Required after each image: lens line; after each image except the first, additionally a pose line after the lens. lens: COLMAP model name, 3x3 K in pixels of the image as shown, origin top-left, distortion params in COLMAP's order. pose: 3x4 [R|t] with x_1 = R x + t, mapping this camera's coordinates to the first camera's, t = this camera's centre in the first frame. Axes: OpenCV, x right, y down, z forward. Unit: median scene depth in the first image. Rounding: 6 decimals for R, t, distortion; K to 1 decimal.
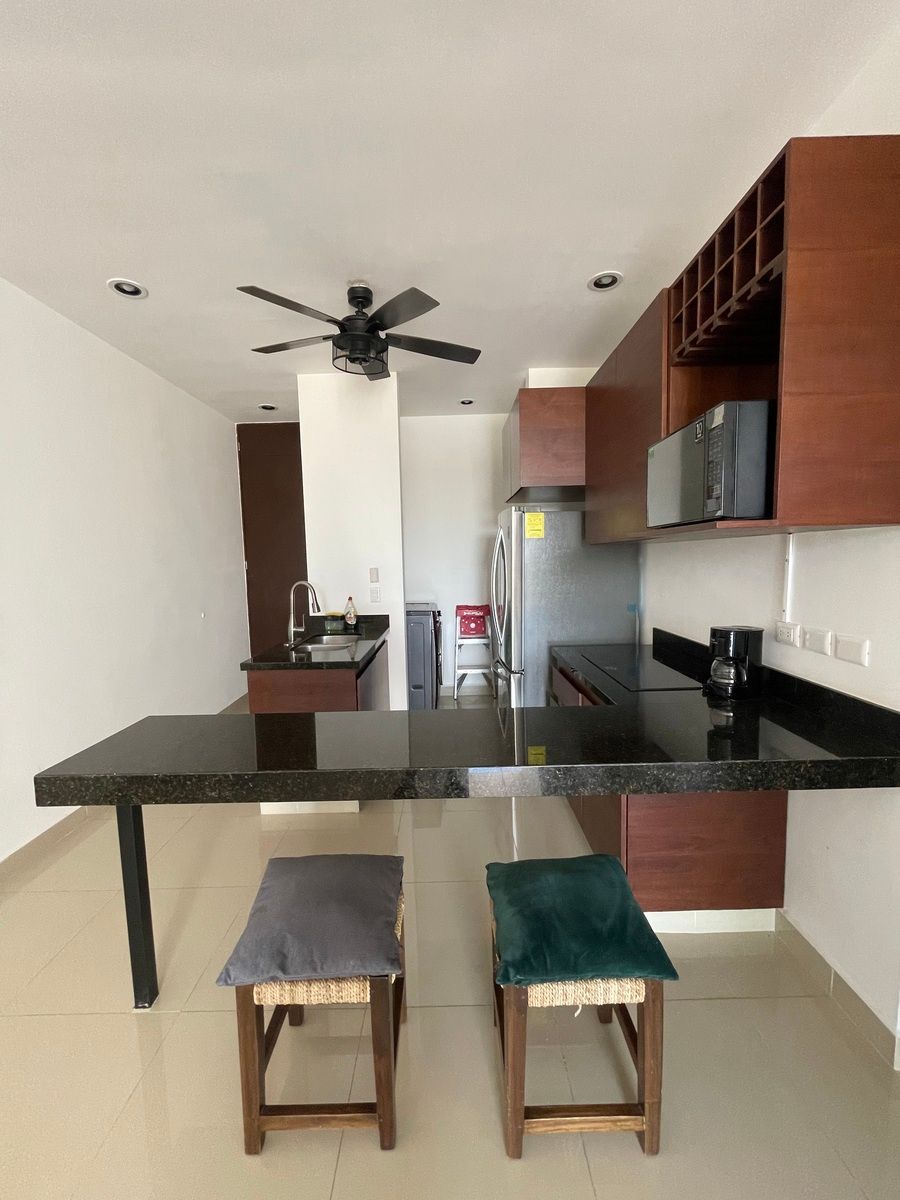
lens RADIAL K [[488.7, 0, 449.9], [0, 488.7, 603.3], [0, 0, 1]] dist [-0.001396, 0.000086]
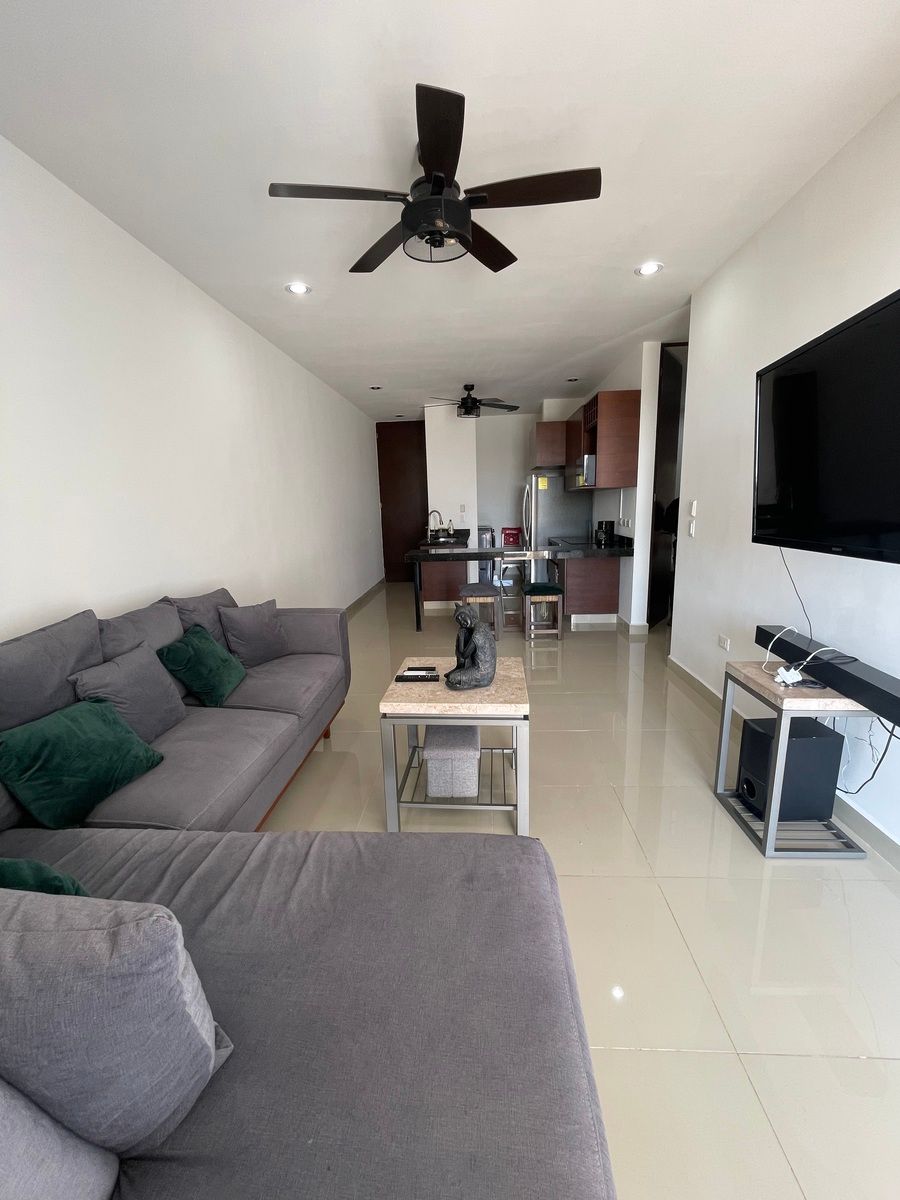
lens RADIAL K [[488.7, 0, 450.9], [0, 488.7, 602.8], [0, 0, 1]] dist [-0.001396, 0.000086]
pose [[0.998418, 0.003740, -0.056111, -0.121677], [0.002254, 0.994323, 0.106377, 0.148473], [0.056190, -0.106335, 0.992741, -1.336056]]
